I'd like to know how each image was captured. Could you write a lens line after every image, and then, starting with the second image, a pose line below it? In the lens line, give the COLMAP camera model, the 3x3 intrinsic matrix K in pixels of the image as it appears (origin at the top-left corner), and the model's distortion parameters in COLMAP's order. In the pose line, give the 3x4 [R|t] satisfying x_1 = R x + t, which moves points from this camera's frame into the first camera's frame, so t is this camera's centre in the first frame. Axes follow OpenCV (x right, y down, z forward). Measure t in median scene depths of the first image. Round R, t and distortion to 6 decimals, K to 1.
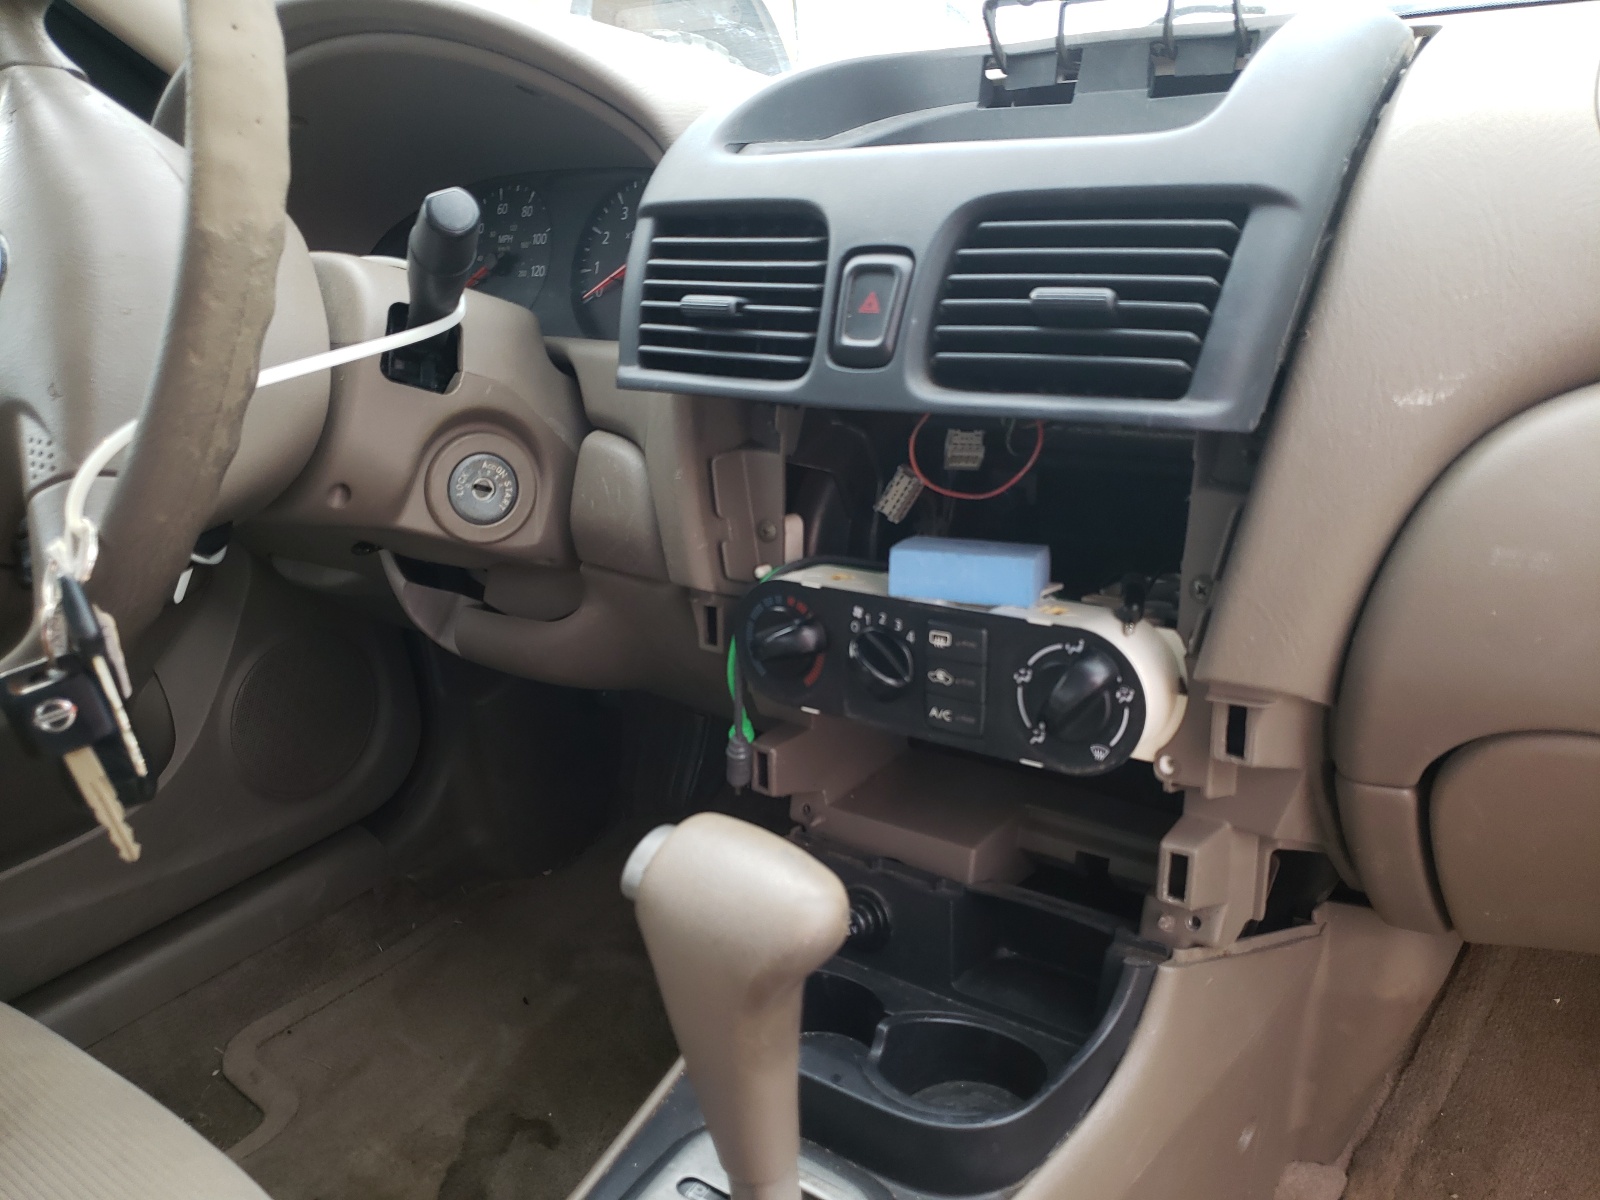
lens RADIAL K [[1210.8, 0, 800.0], [0, 1210.8, 600.0], [0, 0, 1]] dist [-0.147502, 0.322617]
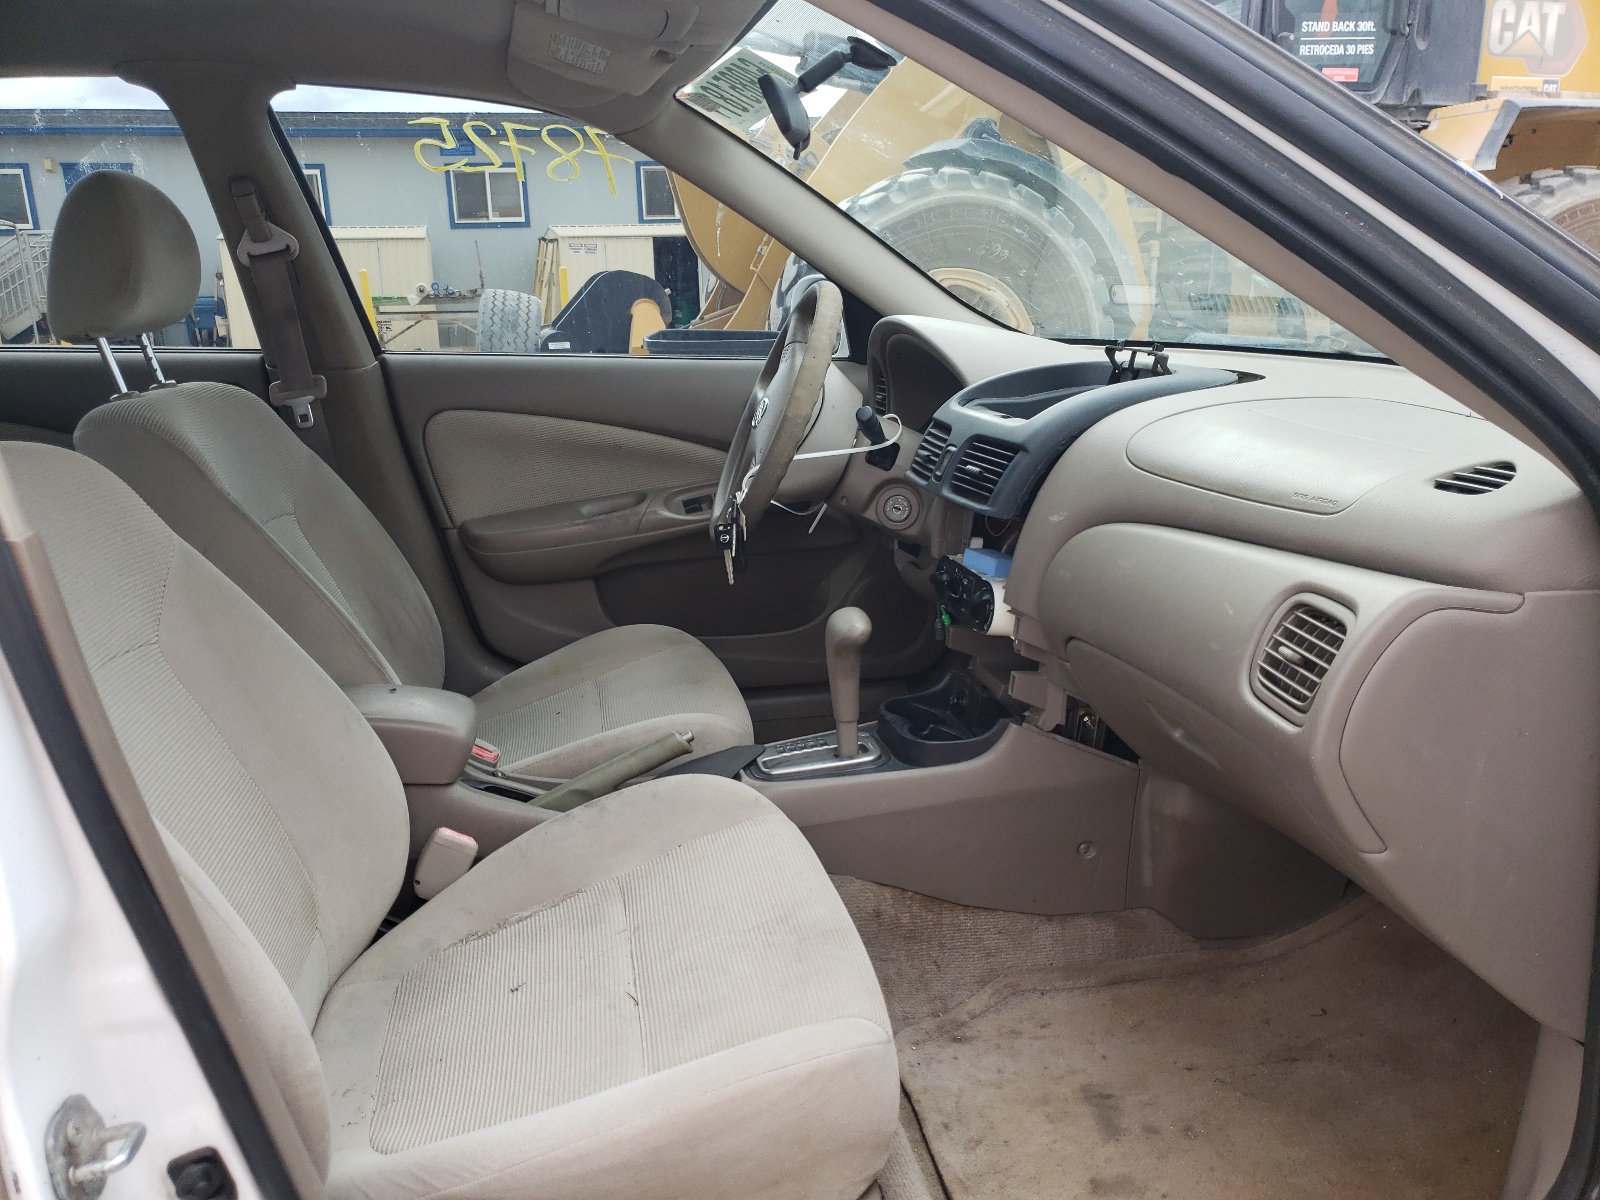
lens RADIAL K [[1210.8, 0, 800.0], [0, 1210.8, 600.0], [0, 0, 1]] dist [-0.147502, 0.322617]
pose [[0.727502, 0.218523, -0.650376, 1.663796], [-0.255984, 0.965926, 0.038206, 0.064121], [0.636563, 0.138691, 0.758651, -1.365187]]
